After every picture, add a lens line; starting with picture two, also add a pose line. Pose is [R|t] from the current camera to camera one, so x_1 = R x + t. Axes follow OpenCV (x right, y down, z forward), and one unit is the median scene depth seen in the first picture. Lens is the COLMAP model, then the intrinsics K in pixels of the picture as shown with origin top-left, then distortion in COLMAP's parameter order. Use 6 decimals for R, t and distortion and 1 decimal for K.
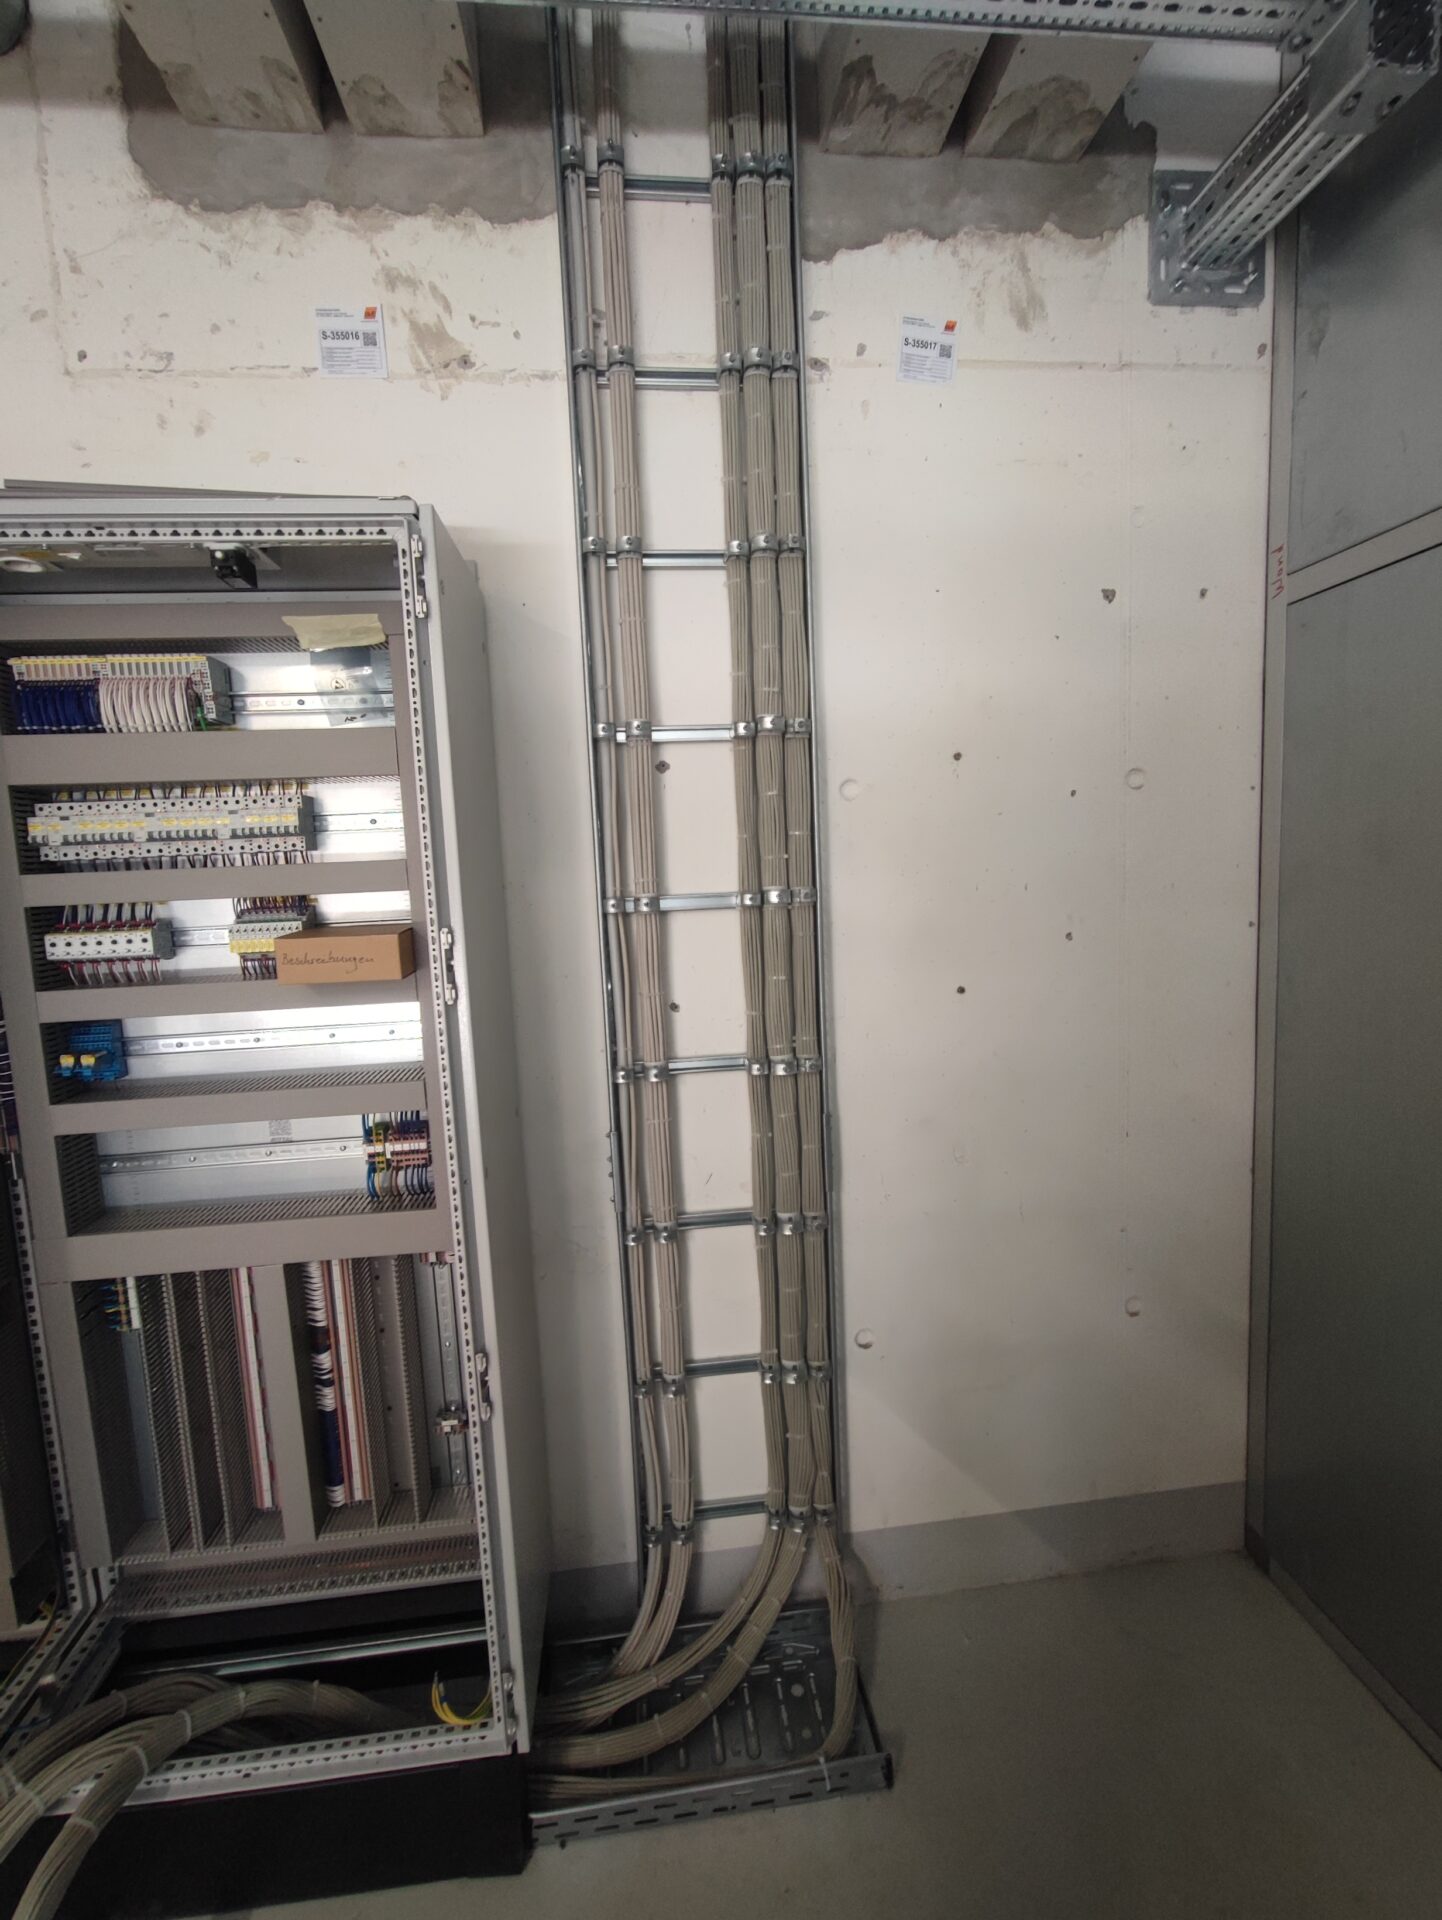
lens RADIAL K [[880.7, 0, 723.5], [0, 880.7, 959.0], [0, 0, 1]] dist [-0.012515, 0.004131]
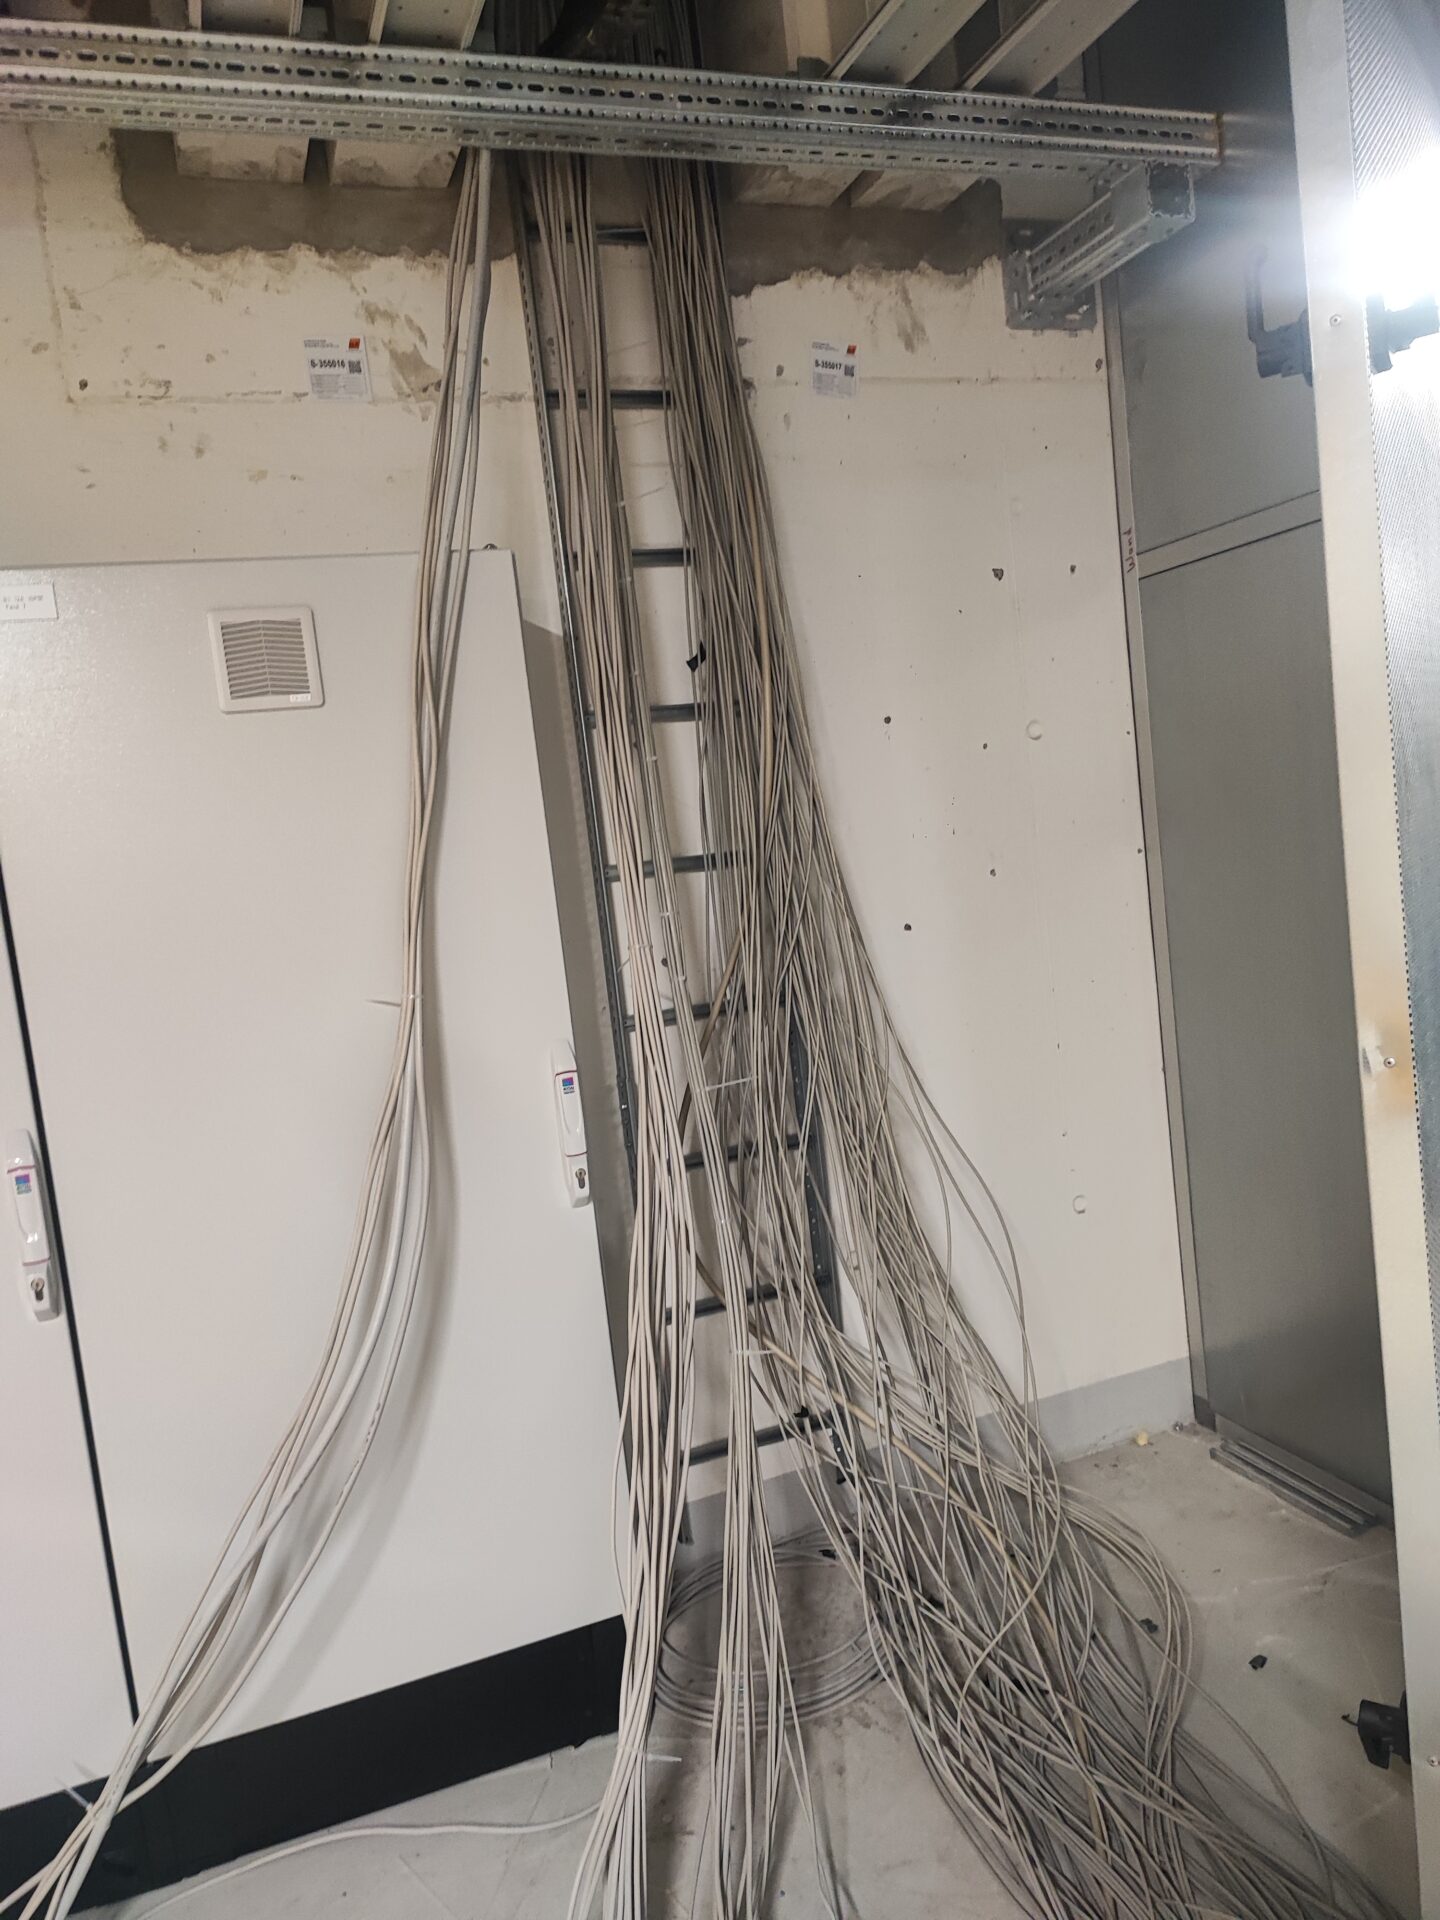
lens RADIAL K [[1406.3, 0, 721.1], [0, 1406.3, 960.1], [0, 0, 1]] dist [0.026988, -0.041513]
pose [[0.967803, -0.089830, 0.235136, -0.438513], [0.096837, 0.995130, -0.018402, 0.099535], [-0.232337, 0.040579, 0.971788, -0.772286]]
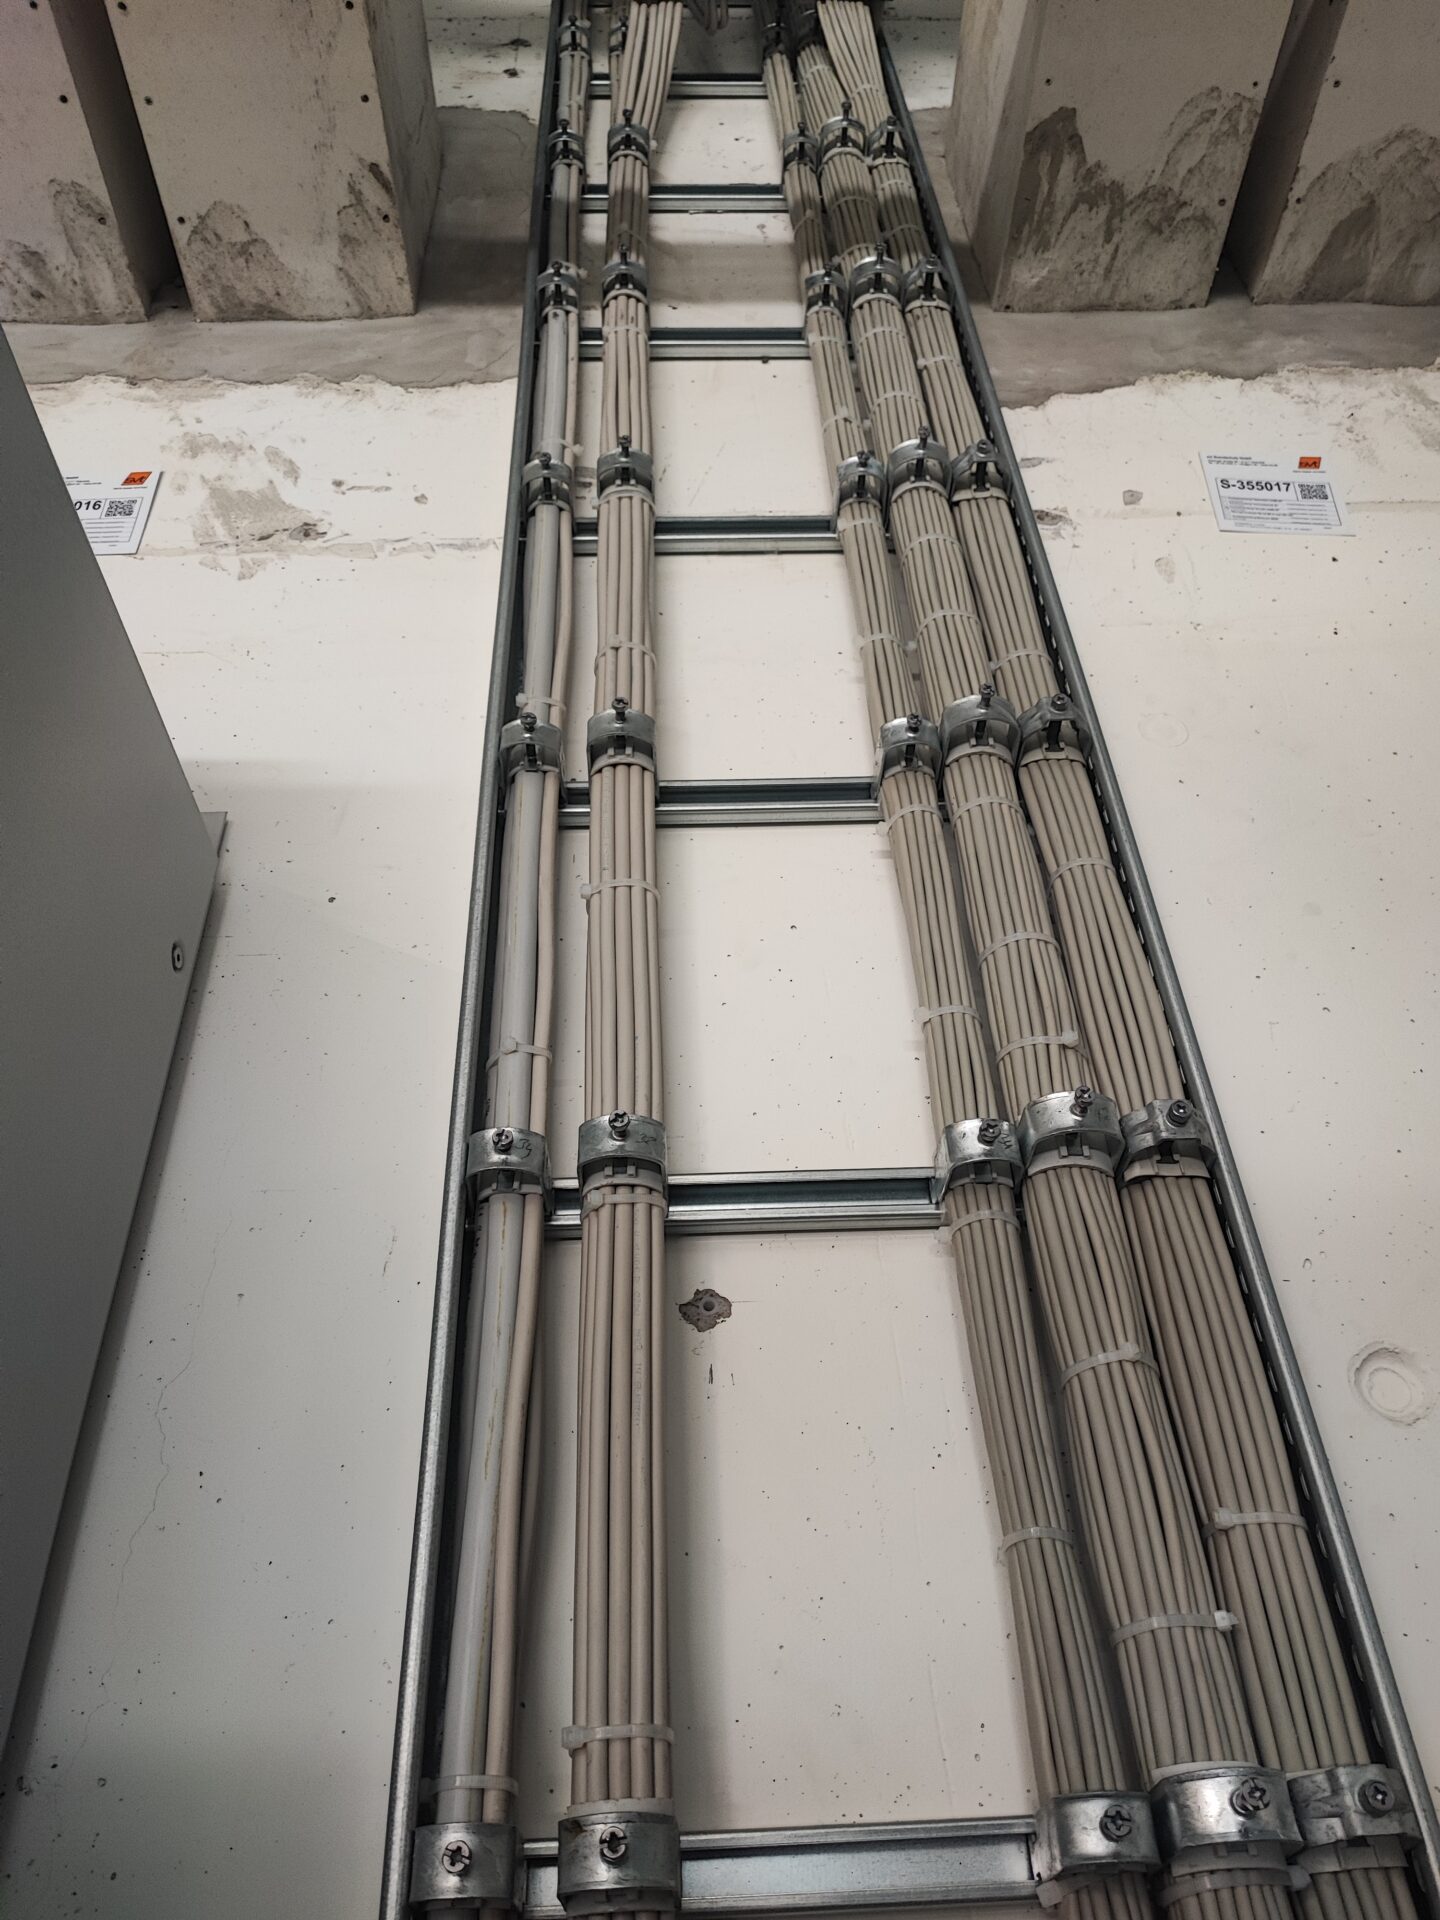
lens RADIAL K [[1406.3, 0, 725.1], [0, 1406.3, 954.3], [0, 0, 1]] dist [0.026988, -0.041513]
pose [[0.995785, -0.058883, -0.070325, -0.025702], [-0.007559, 0.711430, -0.702717, 0.024016], [0.091410, 0.700286, 0.707986, 0.639222]]
